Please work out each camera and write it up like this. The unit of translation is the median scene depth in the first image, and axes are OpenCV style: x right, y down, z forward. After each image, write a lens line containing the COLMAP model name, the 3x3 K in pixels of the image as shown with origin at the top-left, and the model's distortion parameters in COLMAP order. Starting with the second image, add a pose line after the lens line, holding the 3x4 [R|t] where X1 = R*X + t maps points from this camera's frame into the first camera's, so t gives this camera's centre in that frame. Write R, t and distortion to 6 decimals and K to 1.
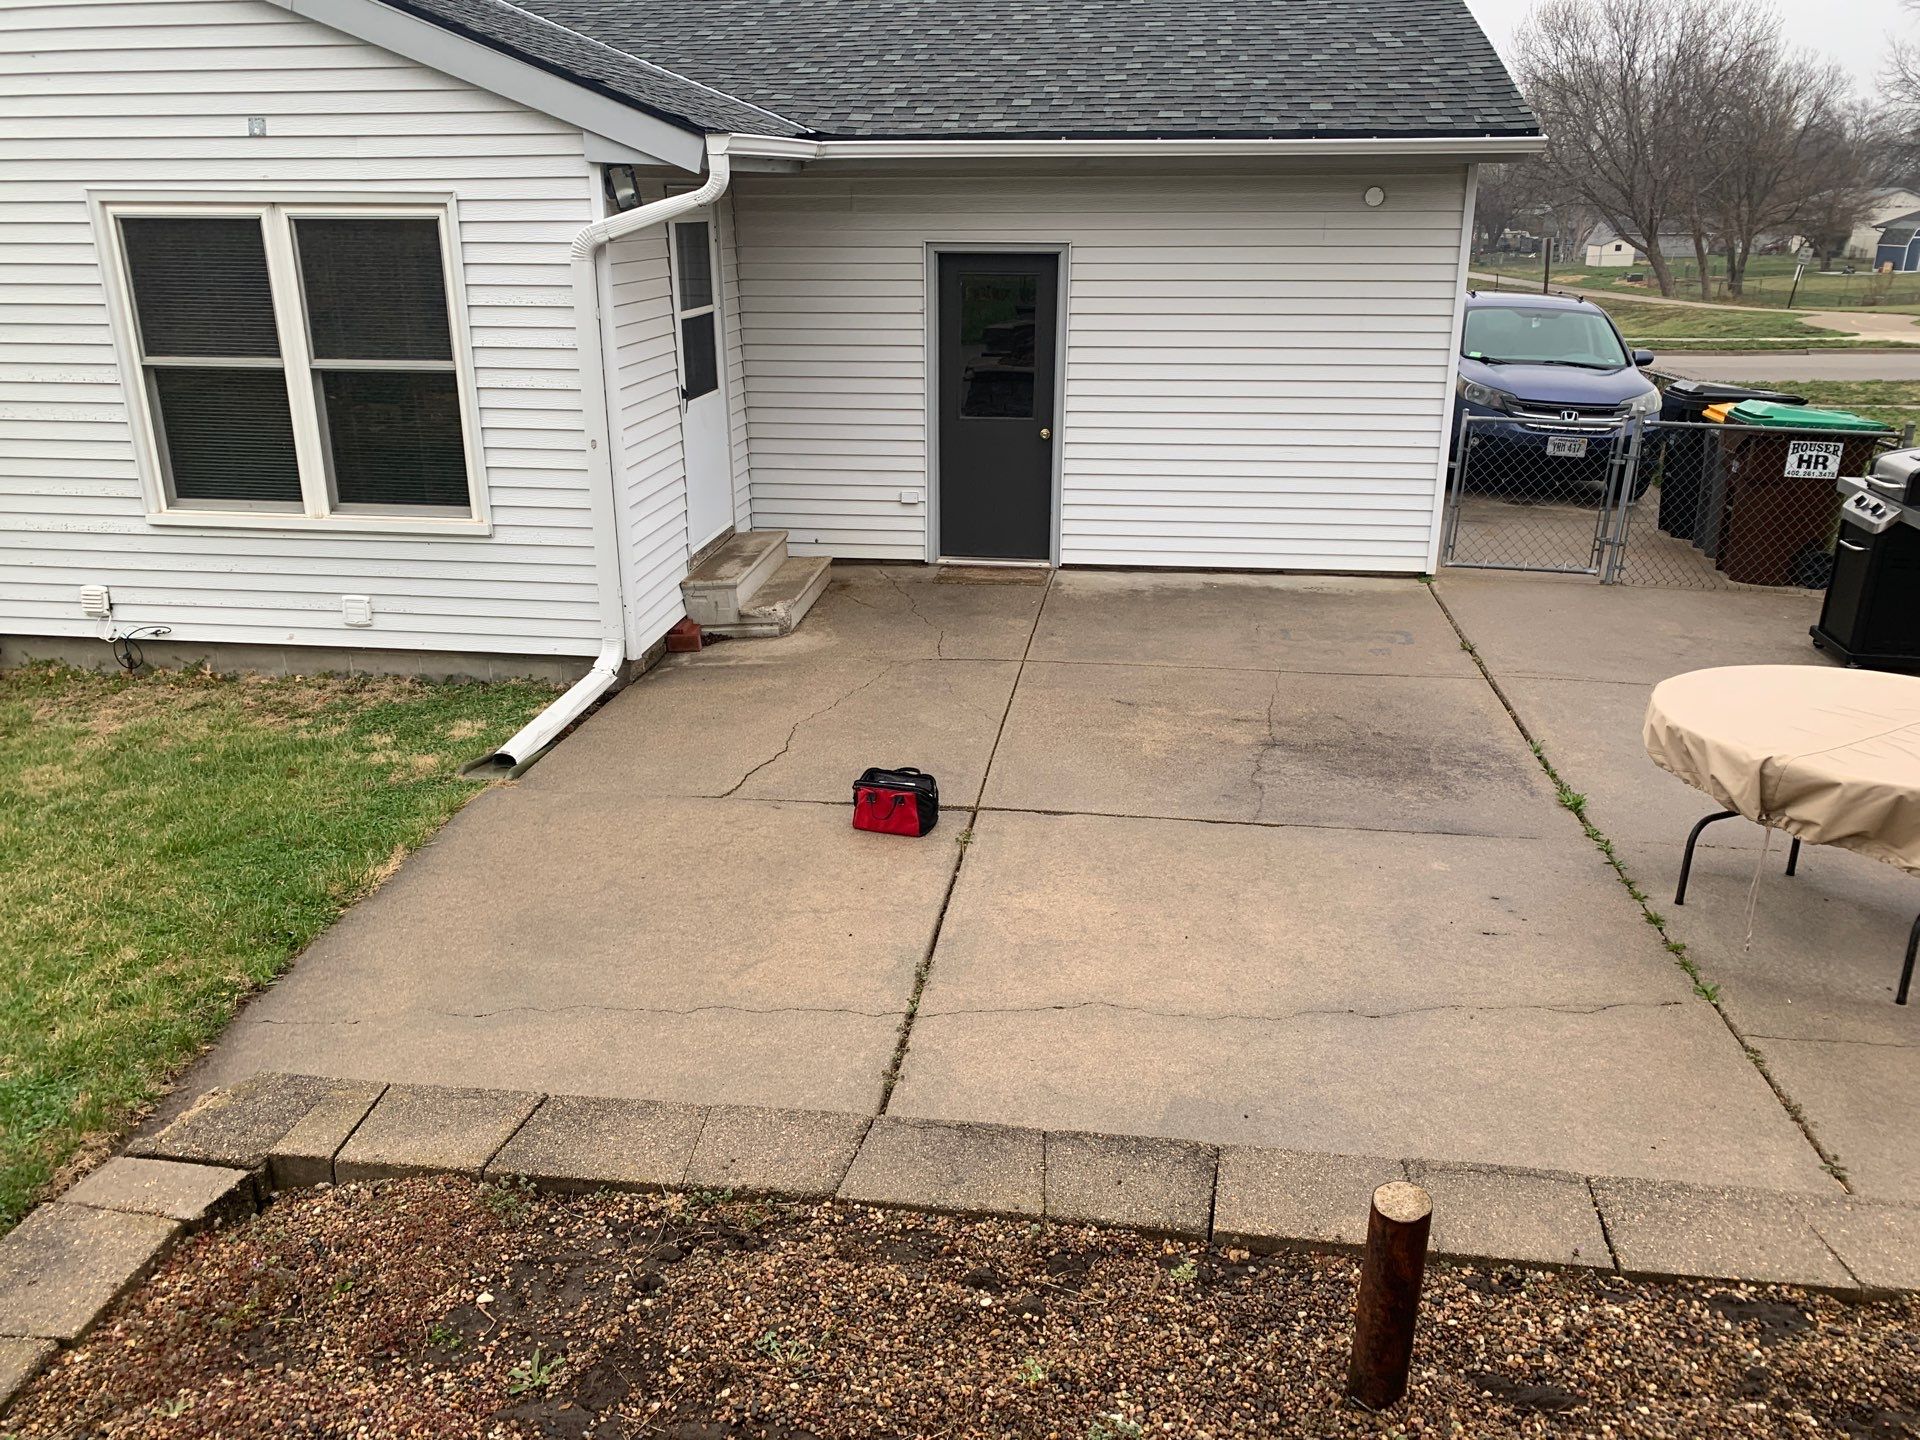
lens RADIAL K [[1522.0, 0, 971.7], [0, 1522.0, 727.5], [0, 0, 1]] dist [0.045031, -0.016540]
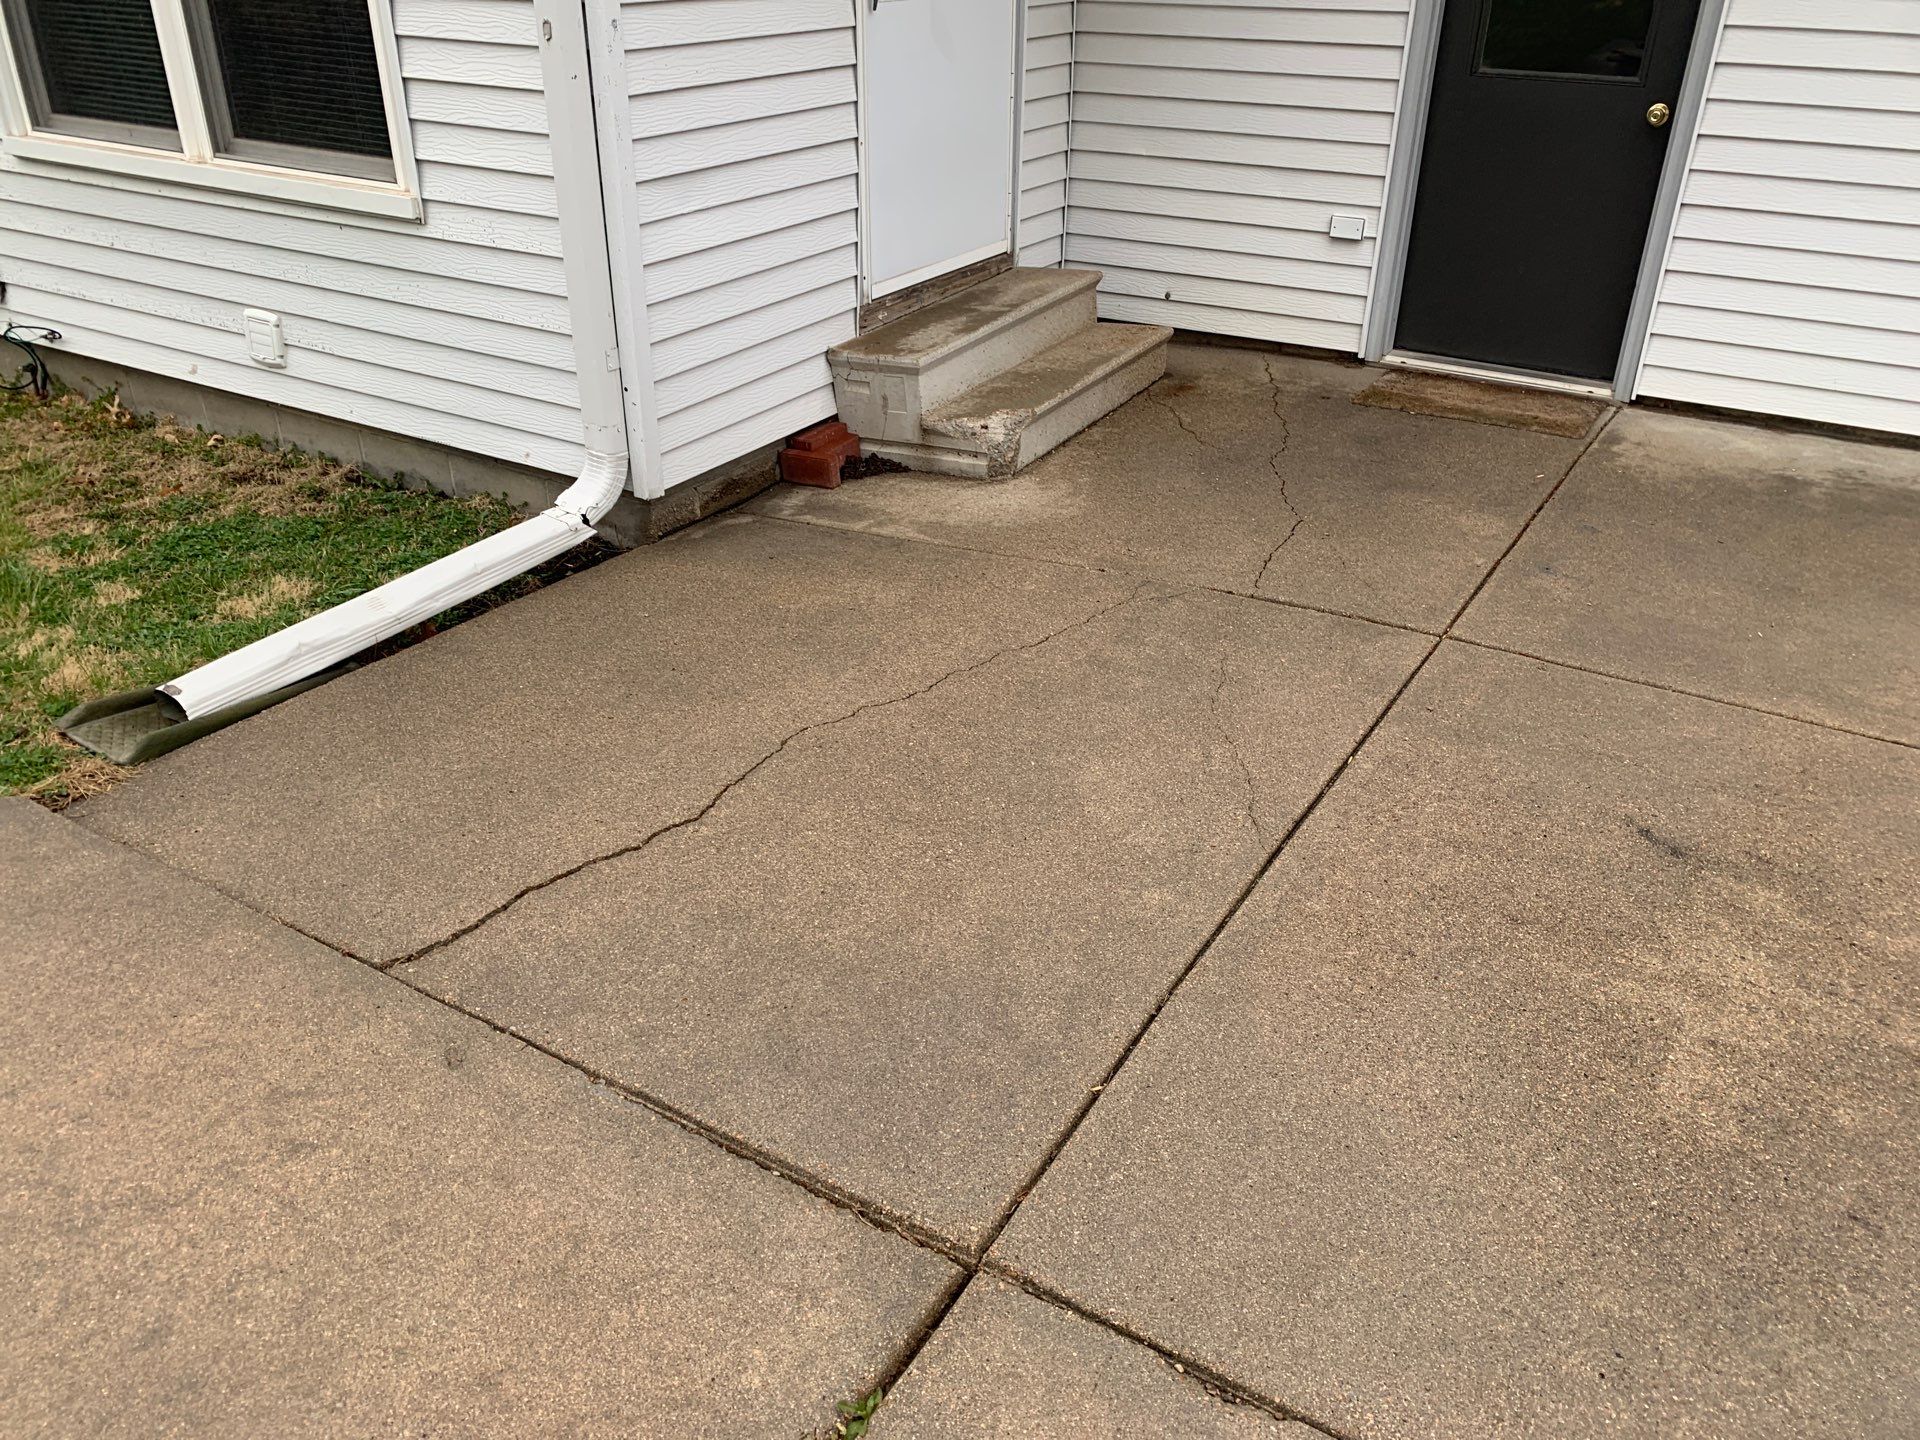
lens RADIAL K [[1482.7, 0, 964.6], [0, 1482.7, 696.2], [0, 0, 1]] dist [0.048960, -0.057265]
pose [[0.913521, 0.198616, -0.355008, 0.063538], [-0.143817, 0.974032, 0.174865, -0.081441], [0.380520, -0.108687, 0.918364, 0.573311]]
